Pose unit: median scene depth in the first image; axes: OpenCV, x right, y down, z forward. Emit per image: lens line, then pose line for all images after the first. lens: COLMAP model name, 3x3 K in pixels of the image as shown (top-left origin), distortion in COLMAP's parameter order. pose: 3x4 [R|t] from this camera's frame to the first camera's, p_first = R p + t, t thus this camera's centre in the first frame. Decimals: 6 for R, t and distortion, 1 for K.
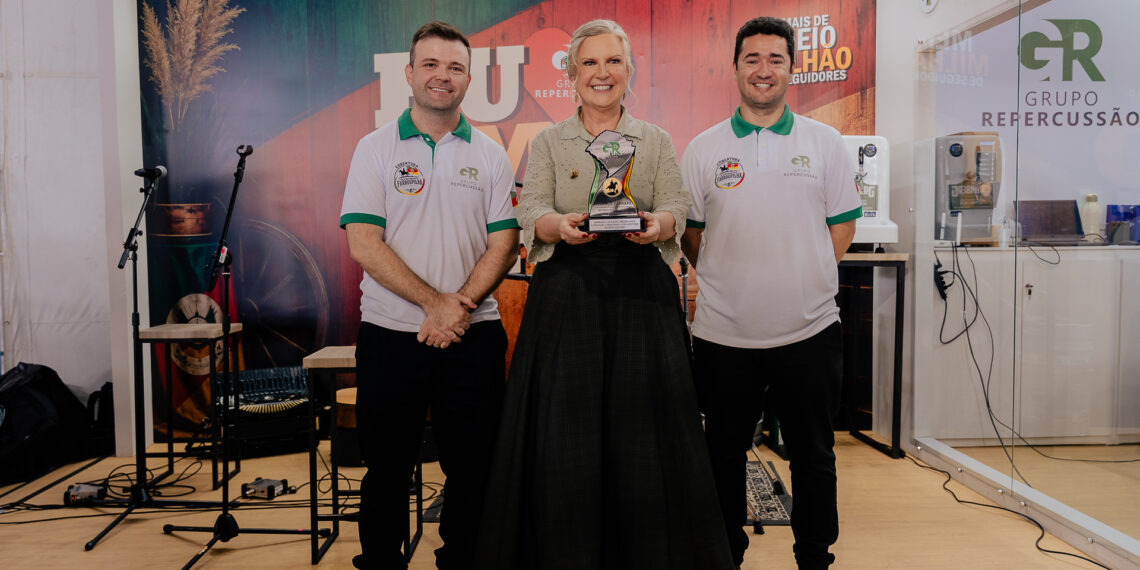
lens RADIAL K [[1092.6, 0, 569.4], [0, 1092.6, 291.8], [0, 0, 1]] dist [0.005005, -0.010702]
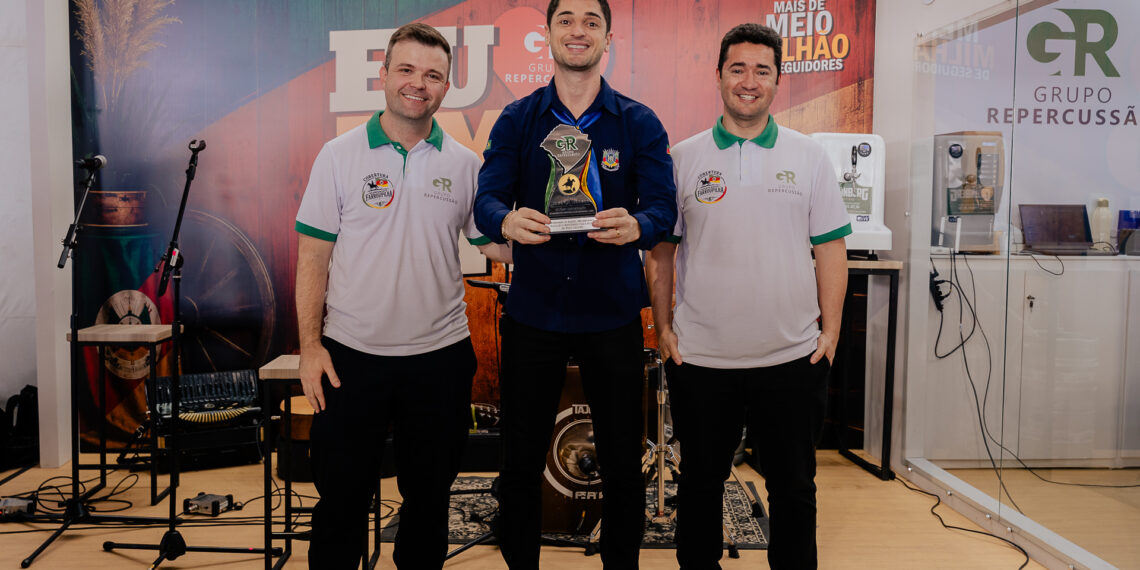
lens RADIAL K [[1334.3, 0, 576.4], [0, 1334.3, 286.3], [0, 0, 1]] dist [-0.001102, 0.026517]
pose [[0.999369, 0.016816, 0.031292, -0.003963], [-0.017273, 0.999748, 0.014361, -0.024735], [-0.031043, -0.014893, 0.999407, -0.129107]]
